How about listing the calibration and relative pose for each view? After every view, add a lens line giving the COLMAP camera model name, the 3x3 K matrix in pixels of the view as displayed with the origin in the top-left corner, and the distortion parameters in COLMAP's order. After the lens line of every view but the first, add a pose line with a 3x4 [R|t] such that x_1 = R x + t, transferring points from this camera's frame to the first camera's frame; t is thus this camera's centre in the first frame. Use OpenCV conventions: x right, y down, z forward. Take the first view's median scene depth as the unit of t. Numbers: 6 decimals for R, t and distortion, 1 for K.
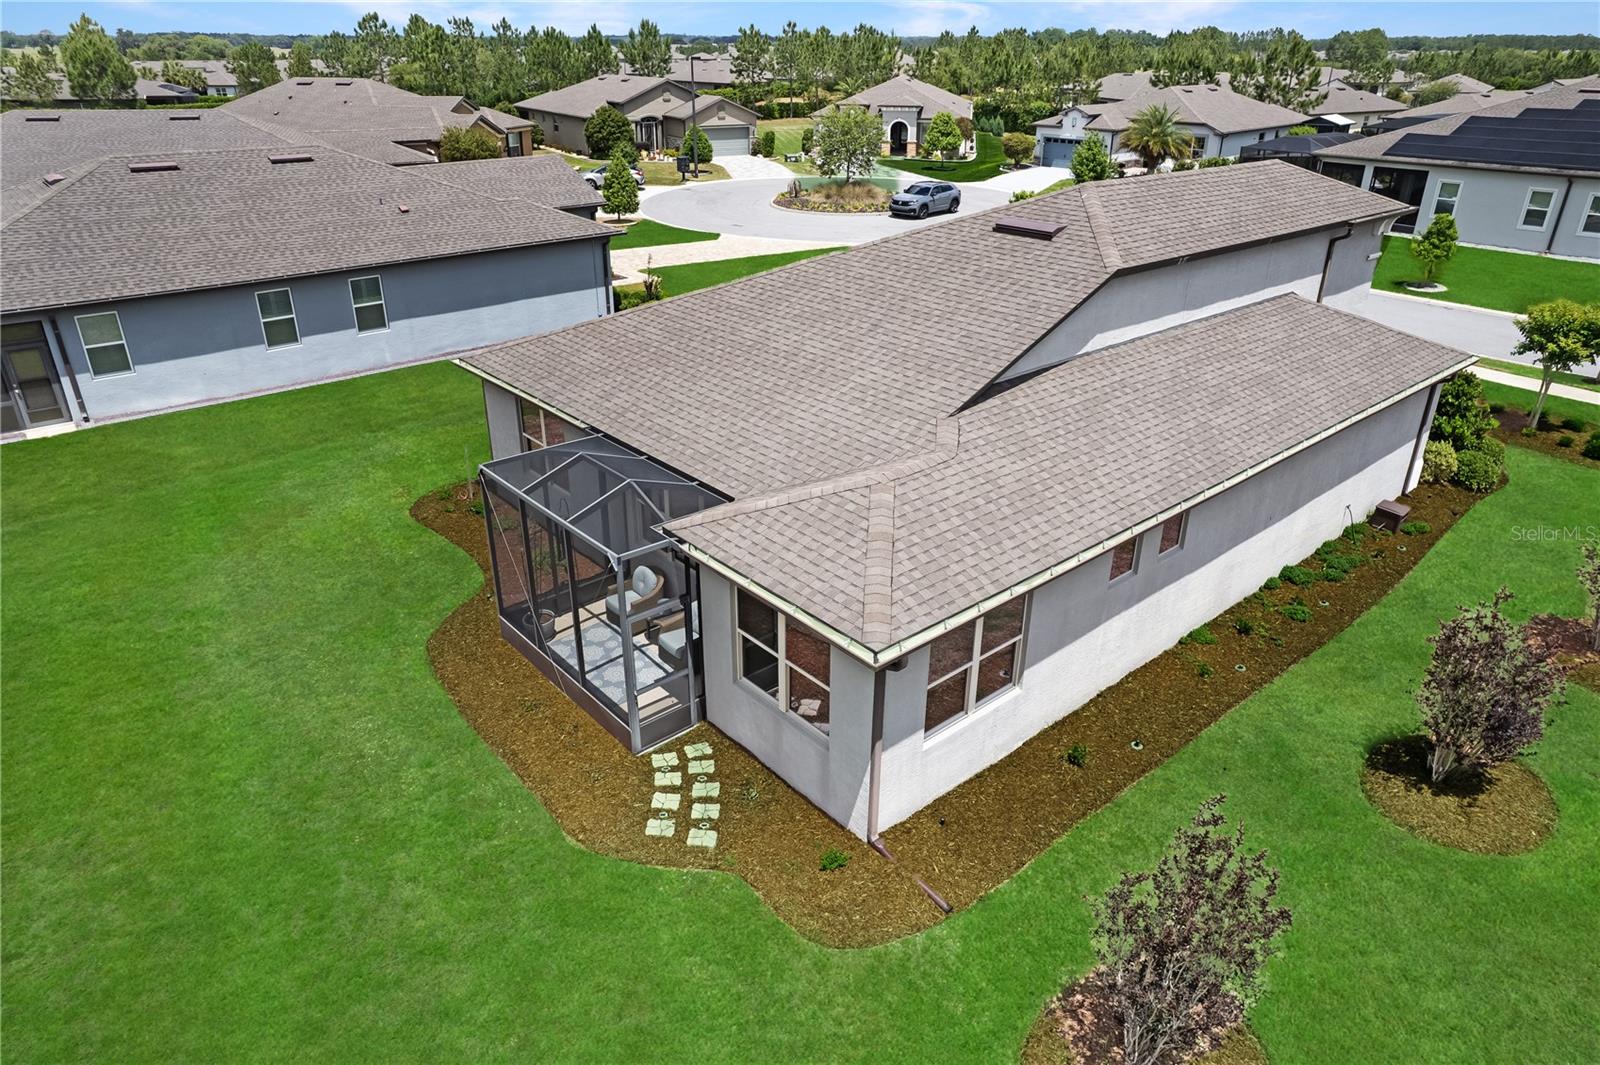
lens RADIAL K [[1023.1, 0, 800.0], [0, 1023.1, 532.5], [0, 0, 1]] dist [-0.082017, 0.074066]
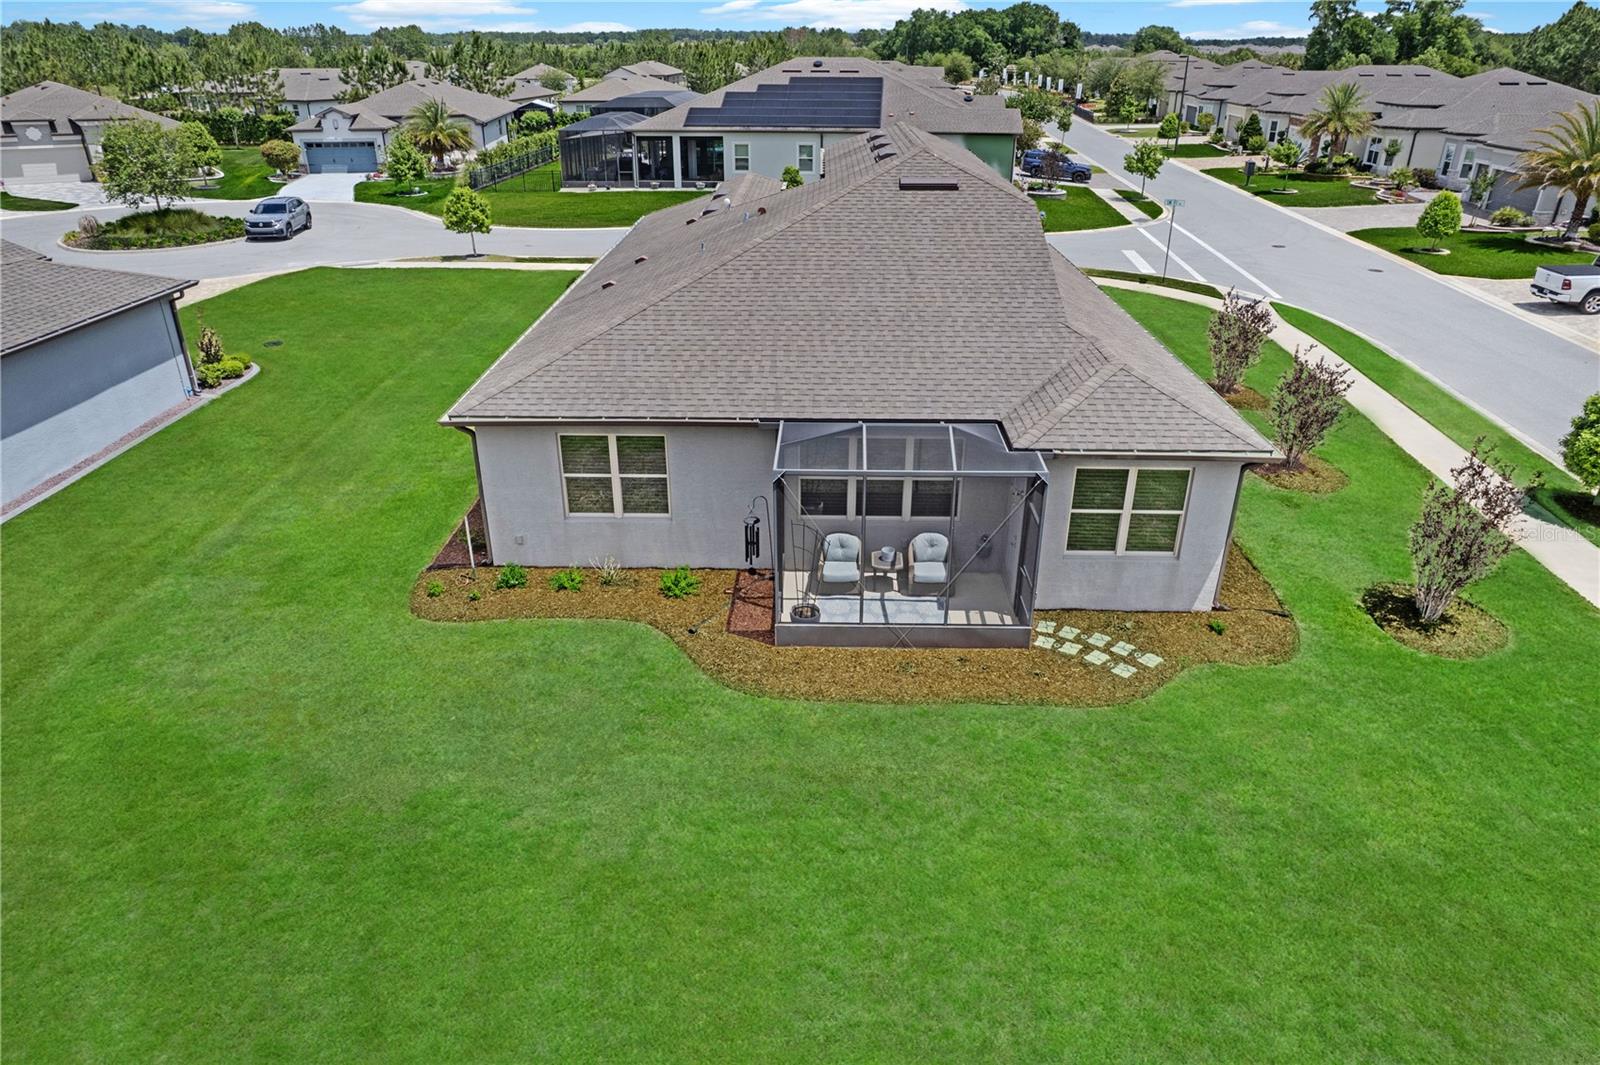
lens RADIAL K [[1023.1, 0, 800.0], [0, 1023.1, 532.5], [0, 0, 1]] dist [-0.082017, 0.074066]
pose [[0.675760, -0.327498, 0.660374, -0.246926], [0.325459, 0.936390, 0.131339, -0.033203], [-0.661381, 0.126171, 0.739362, 0.069502]]
